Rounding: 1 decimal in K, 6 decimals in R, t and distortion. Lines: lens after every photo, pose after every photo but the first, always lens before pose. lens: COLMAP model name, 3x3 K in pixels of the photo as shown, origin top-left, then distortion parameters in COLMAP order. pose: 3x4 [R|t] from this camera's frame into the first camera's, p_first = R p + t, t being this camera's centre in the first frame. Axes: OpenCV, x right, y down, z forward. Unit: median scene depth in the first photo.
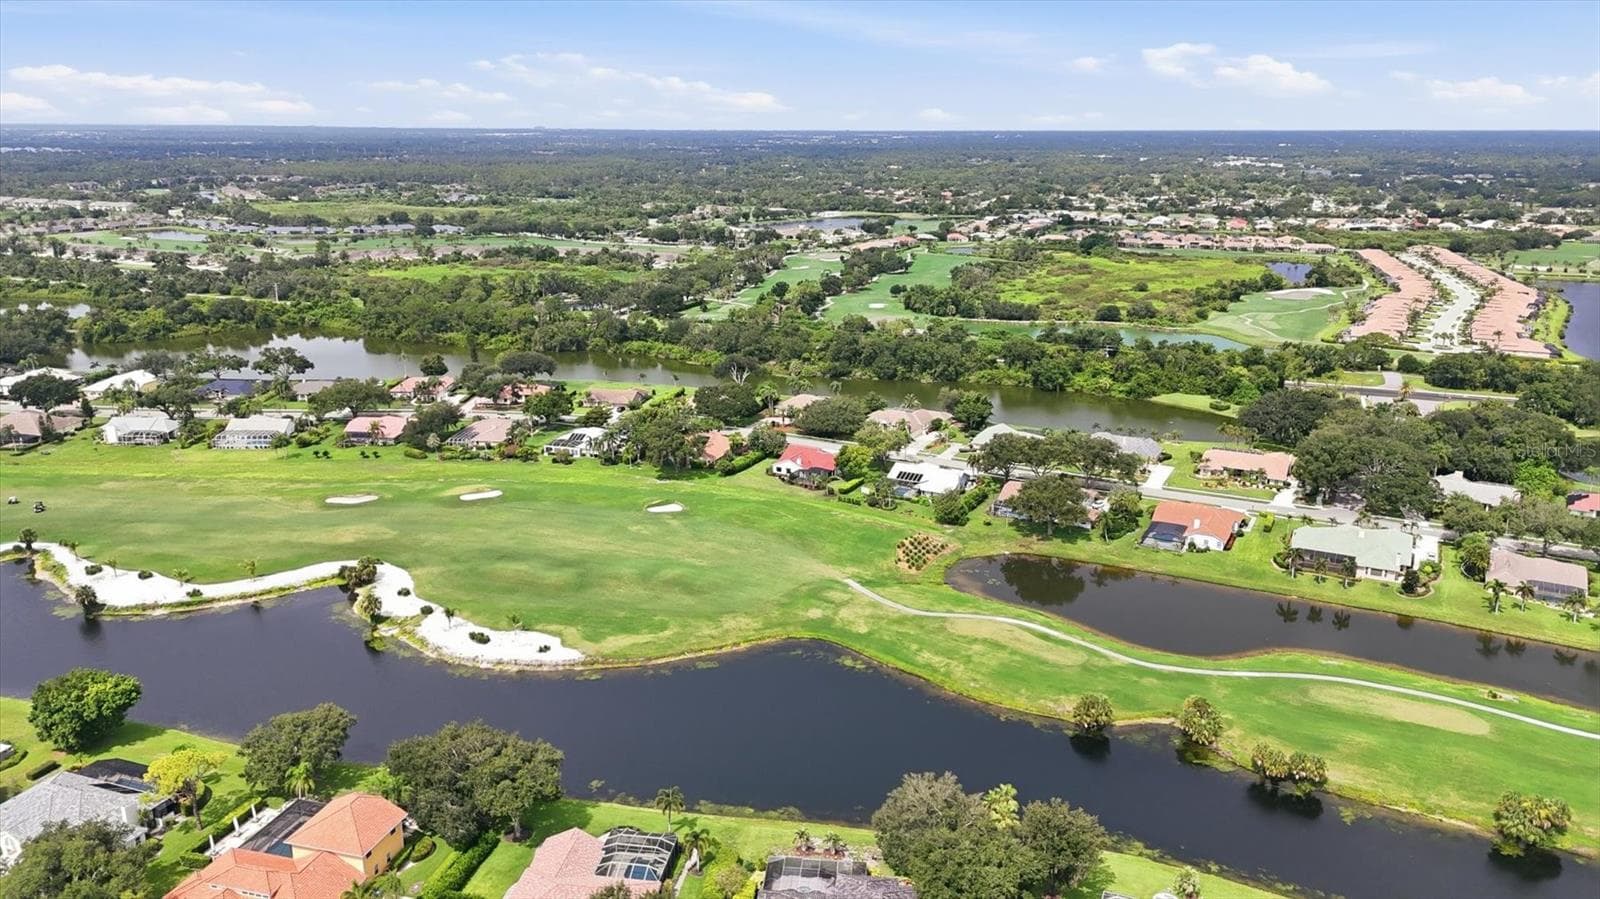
lens RADIAL K [[1162.8, 0, 800.0], [0, 1162.8, 449.5], [0, 0, 1]] dist [0.100437, -0.110585]
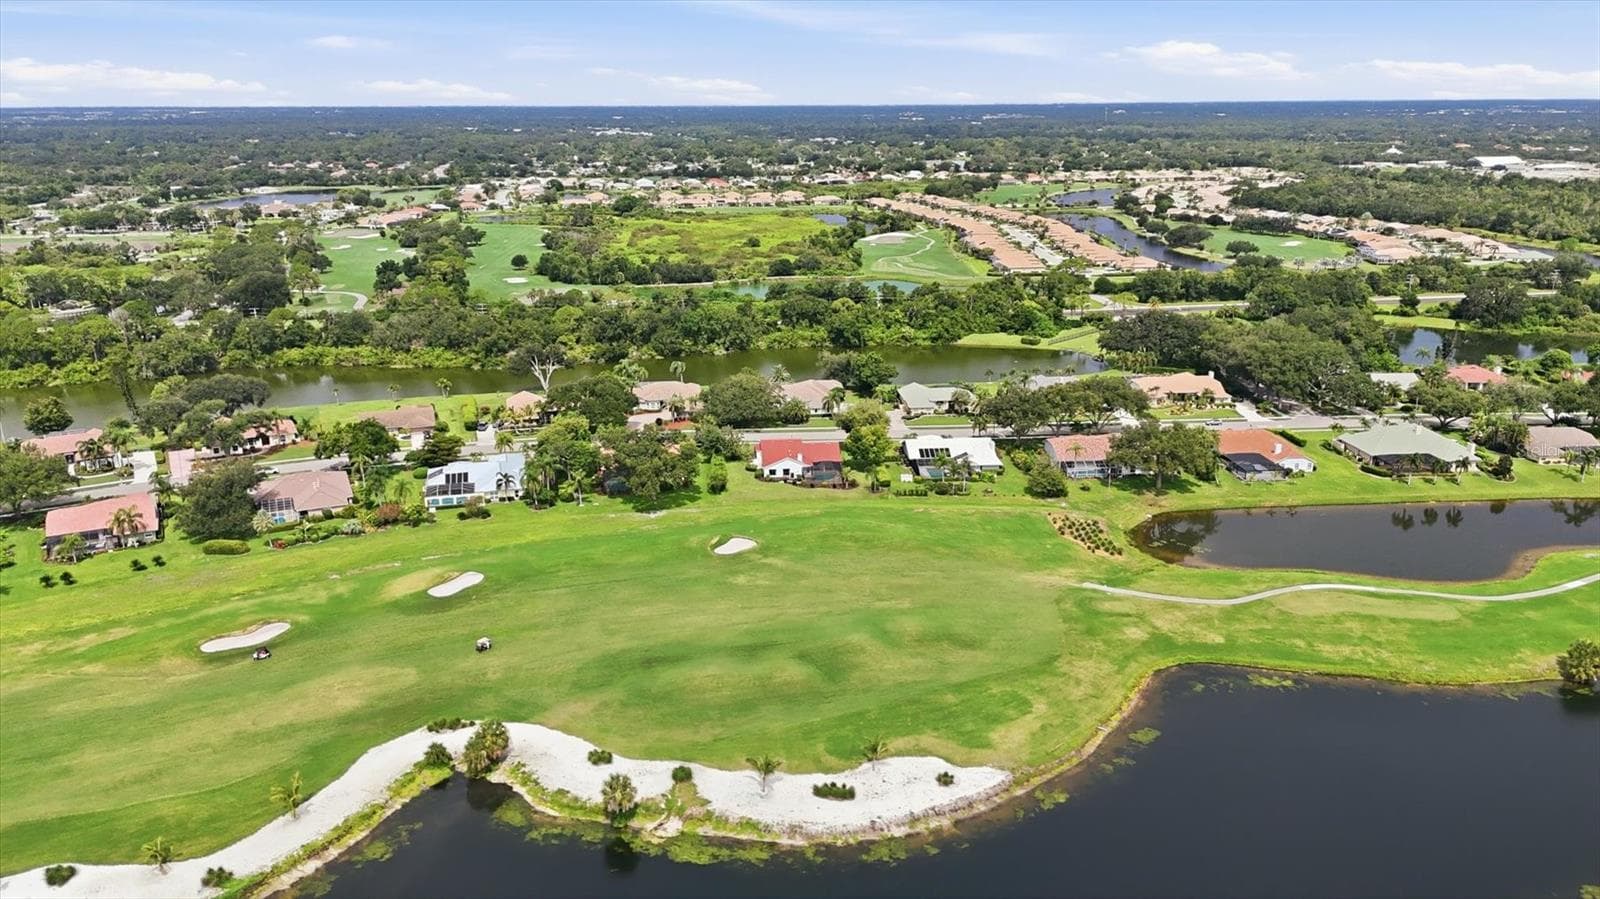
lens RADIAL K [[1162.8, 0, 800.0], [0, 1162.8, 449.5], [0, 0, 1]] dist [0.100437, -0.110585]
pose [[0.852673, -0.157994, 0.497983, -0.387876], [0.149089, 0.987127, 0.057906, -0.040297], [-0.500721, 0.024869, 0.865251, 0.312696]]
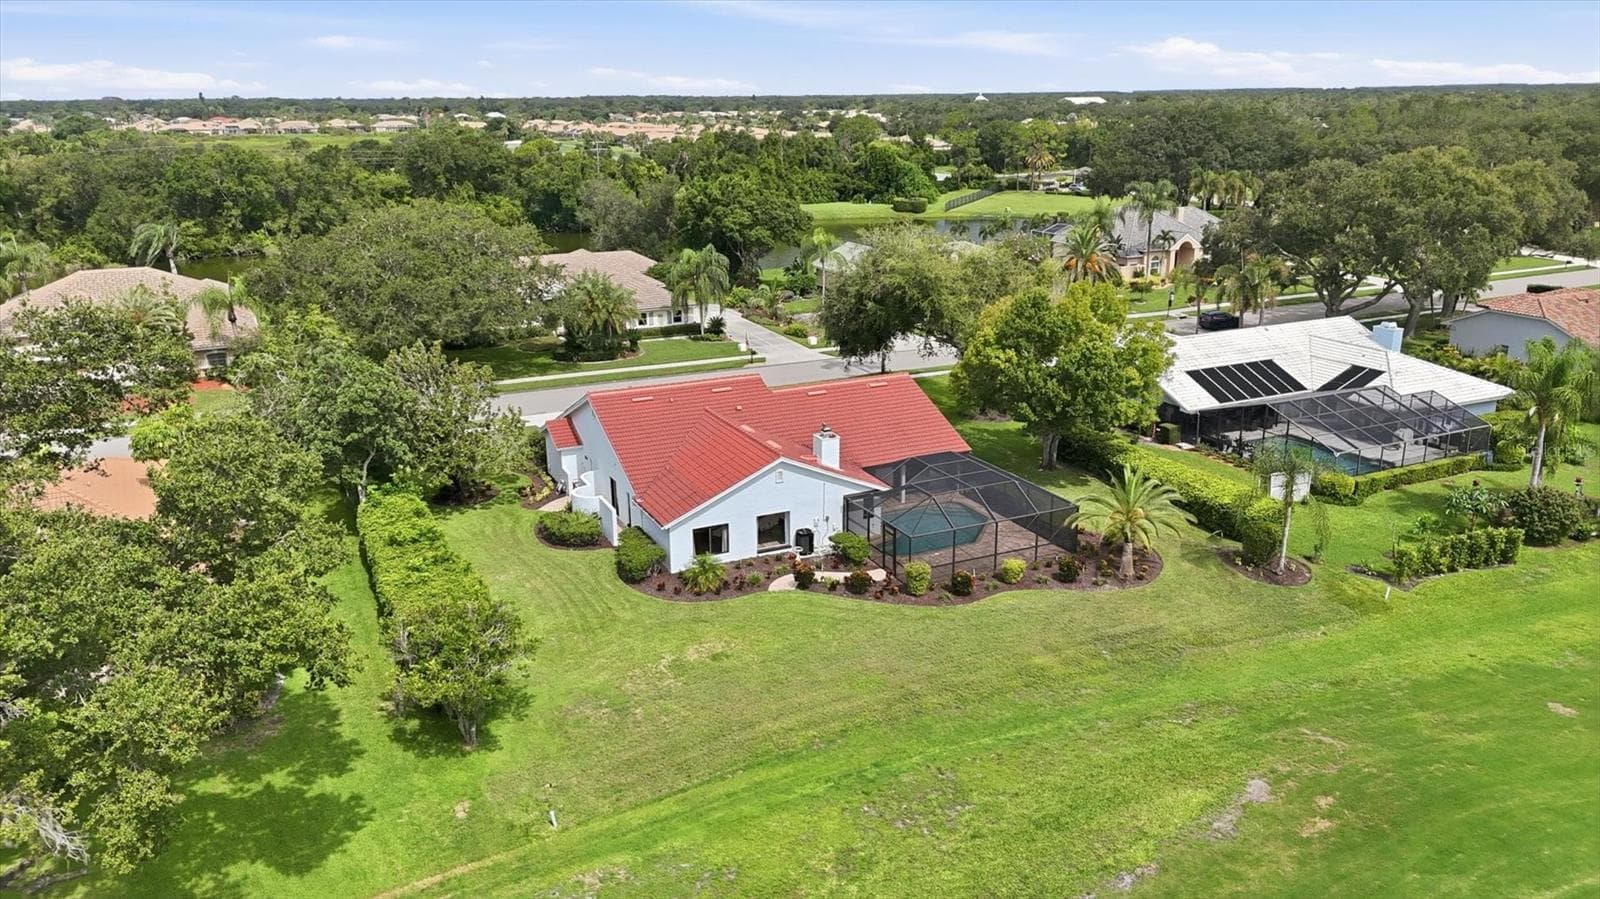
lens RADIAL K [[1162.8, 0, 800.0], [0, 1162.8, 449.5], [0, 0, 1]] dist [0.100437, -0.110585]
pose [[0.602078, -0.243037, 0.760549, -0.126022], [0.227151, 0.965324, 0.128652, -0.011904], [-0.765444, 0.095301, 0.636407, 0.887070]]
